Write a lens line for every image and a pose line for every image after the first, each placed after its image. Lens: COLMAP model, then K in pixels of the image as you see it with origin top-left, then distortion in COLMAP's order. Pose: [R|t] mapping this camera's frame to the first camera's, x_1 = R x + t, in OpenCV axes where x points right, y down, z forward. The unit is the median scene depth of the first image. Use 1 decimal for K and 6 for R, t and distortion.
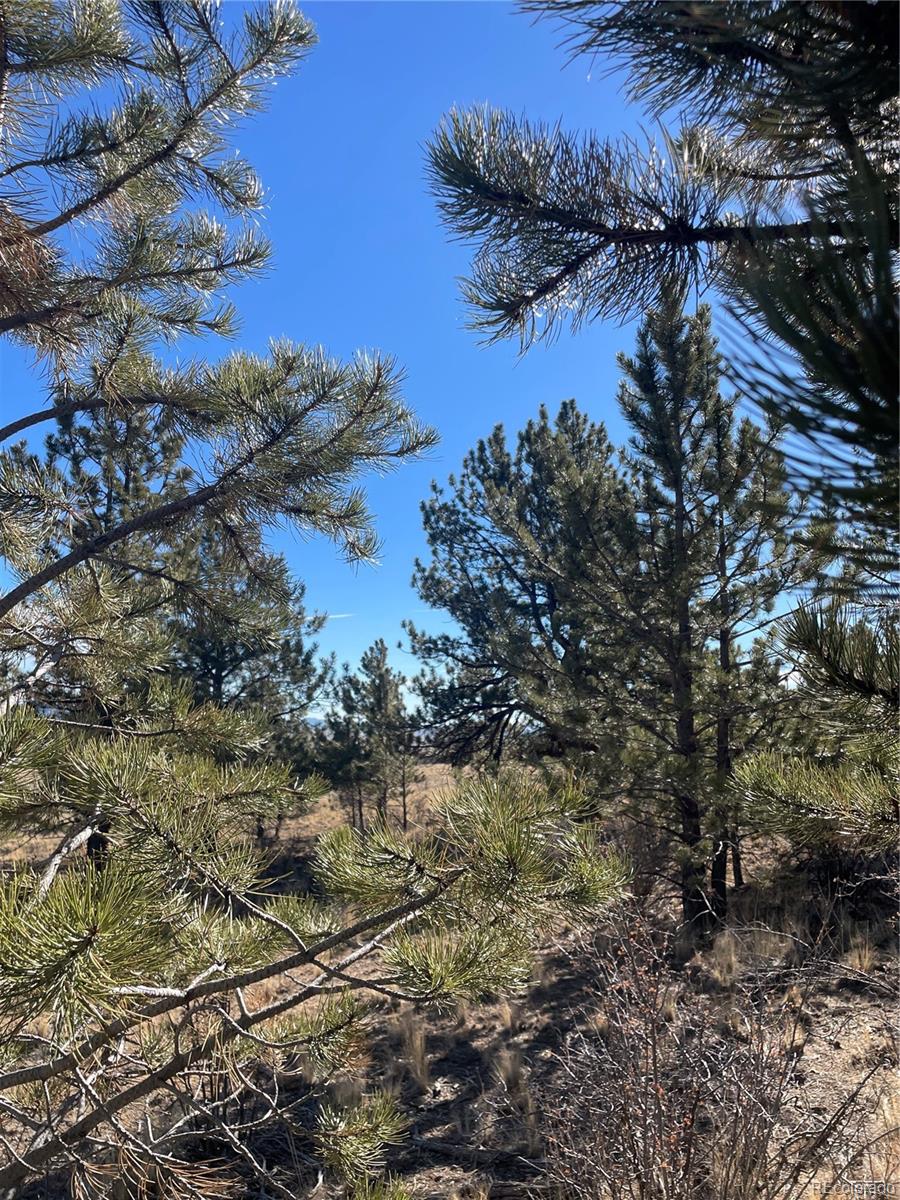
lens RADIAL K [[882.9, 0, 432.0], [0, 882.9, 596.0], [0, 0, 1]] dist [0.067096, -0.112744]
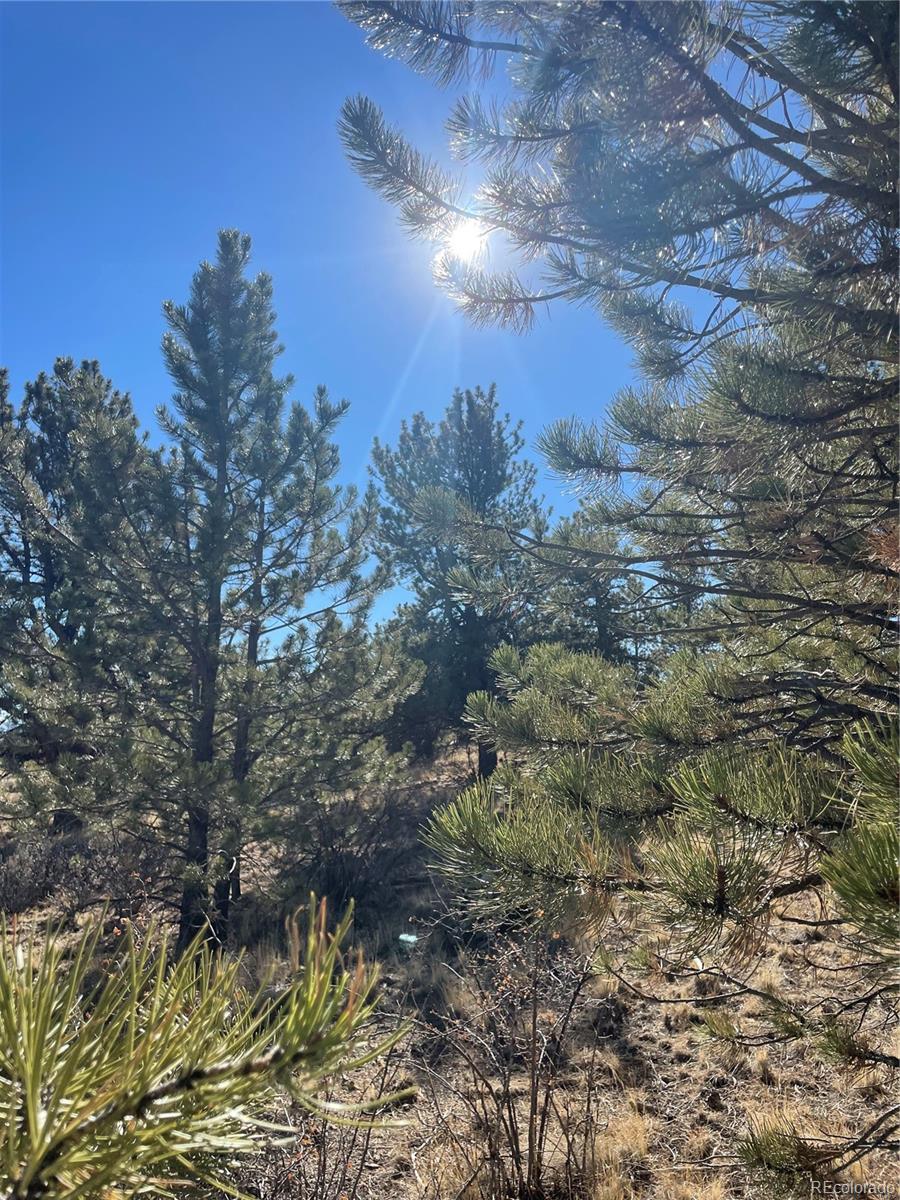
lens RADIAL K [[882.9, 0, 432.0], [0, 882.9, 596.0], [0, 0, 1]] dist [0.067096, -0.112744]
pose [[0.848975, 0.094157, 0.519976, 0.002466], [-0.094500, 0.995187, -0.025917, 0.015003], [-0.519914, -0.027135, 0.853787, 0.109766]]
